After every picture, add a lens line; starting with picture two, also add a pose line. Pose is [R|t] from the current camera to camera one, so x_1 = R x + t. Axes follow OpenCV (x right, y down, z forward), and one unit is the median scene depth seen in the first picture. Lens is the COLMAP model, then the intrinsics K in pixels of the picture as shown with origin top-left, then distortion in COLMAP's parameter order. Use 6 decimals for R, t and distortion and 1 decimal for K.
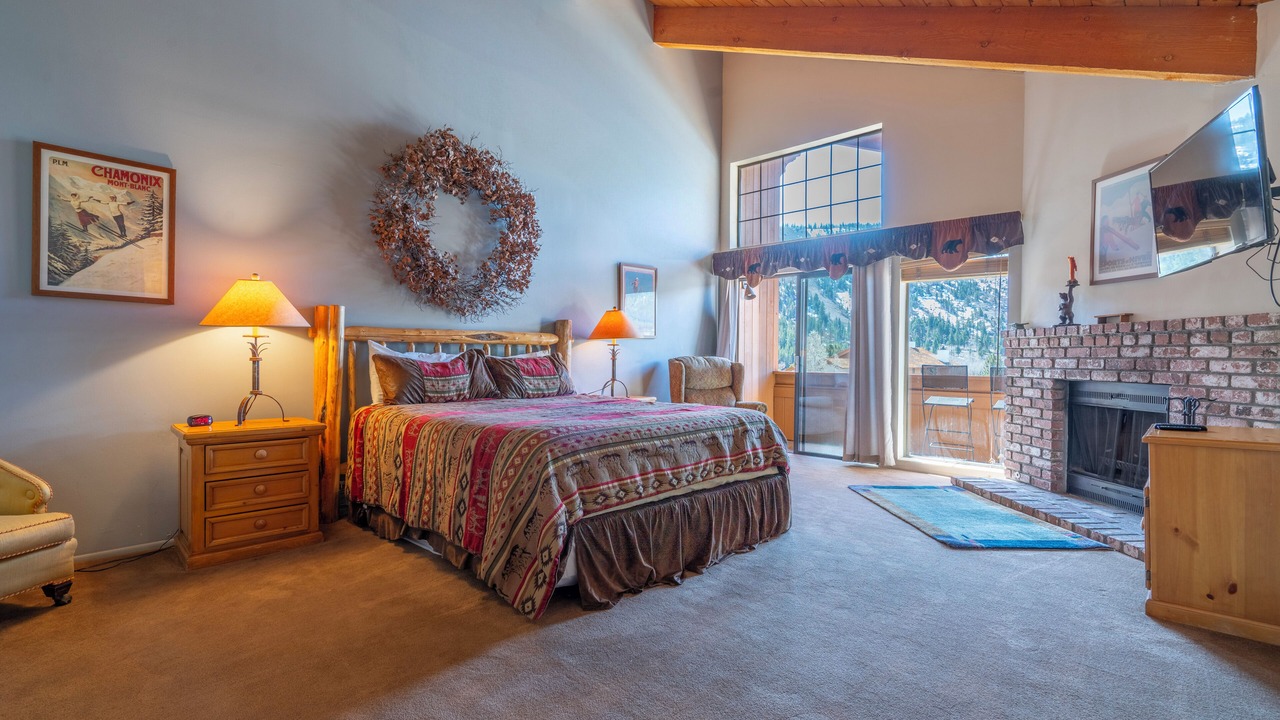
lens RADIAL K [[616.8, 0, 640.0], [0, 616.8, 360.0], [0, 0, 1]] dist [0.001495, 0.000544]
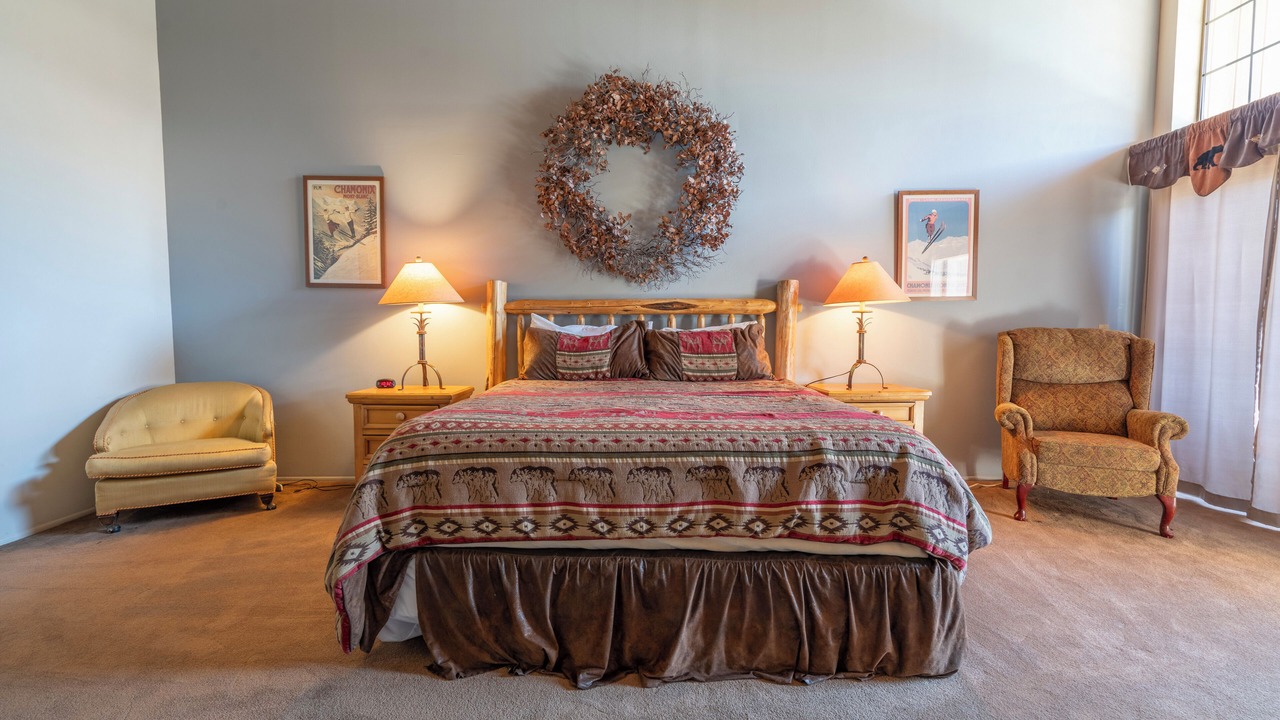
lens RADIAL K [[617.3, 0, 640.0], [0, 617.3, 360.0], [0, 0, 1]] dist [-0.006544, -0.000662]
pose [[0.664703, 0.034002, -0.746334, 0.494642], [0.000266, 0.998953, 0.045749, -0.002912], [0.747108, -0.030608, 0.663998, 0.551349]]
